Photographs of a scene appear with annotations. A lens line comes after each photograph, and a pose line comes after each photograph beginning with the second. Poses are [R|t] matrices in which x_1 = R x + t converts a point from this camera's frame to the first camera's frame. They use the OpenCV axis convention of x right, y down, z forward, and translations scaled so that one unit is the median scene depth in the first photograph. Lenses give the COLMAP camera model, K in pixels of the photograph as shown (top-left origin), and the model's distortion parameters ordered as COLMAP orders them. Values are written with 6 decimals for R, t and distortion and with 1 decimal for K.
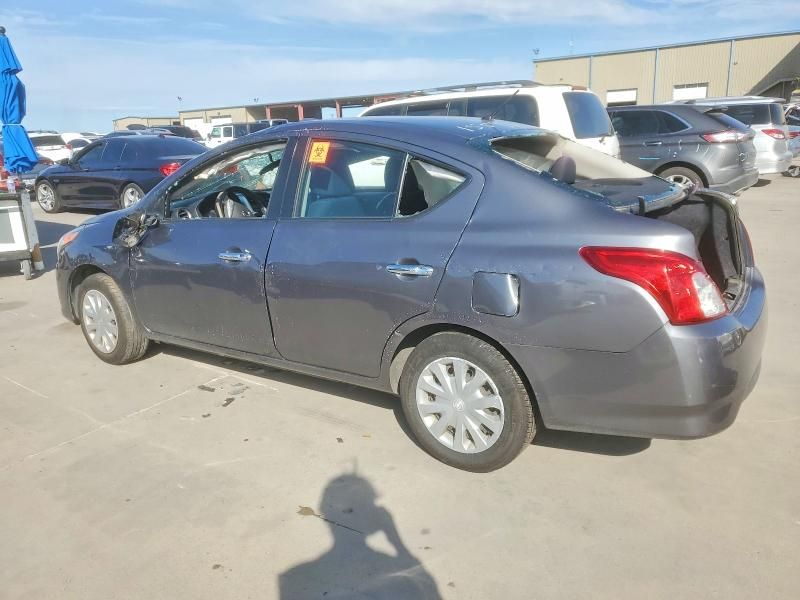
lens RADIAL K [[568.2, 0, 396.7], [0, 568.2, 300.2], [0, 0, 1]] dist [0.006215, -0.002440]
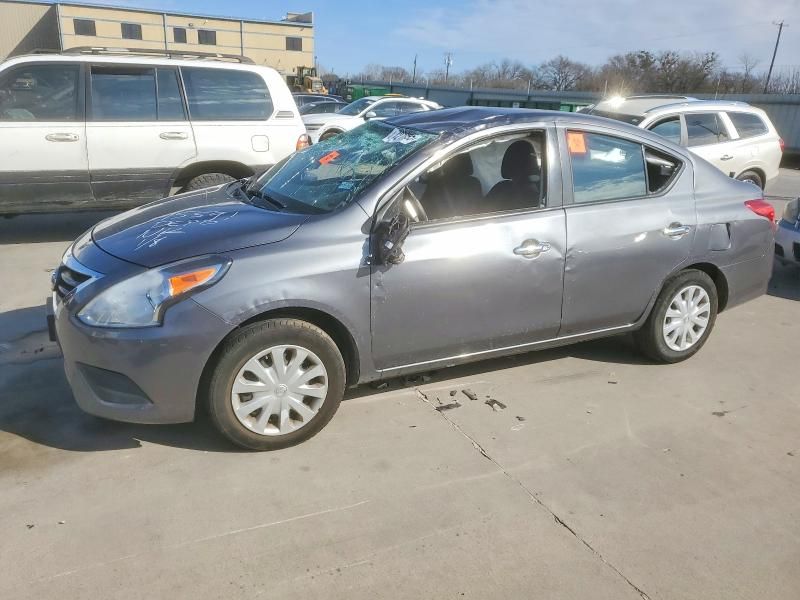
lens RADIAL K [[568.2, 0, 396.7], [0, 568.2, 300.2], [0, 0, 1]] dist [0.006215, -0.002440]
pose [[0.554805, -0.224731, 0.801054, -1.175464], [0.181796, 0.972307, 0.146864, -0.170247], [-0.811875, 0.064147, 0.580296, 0.597677]]
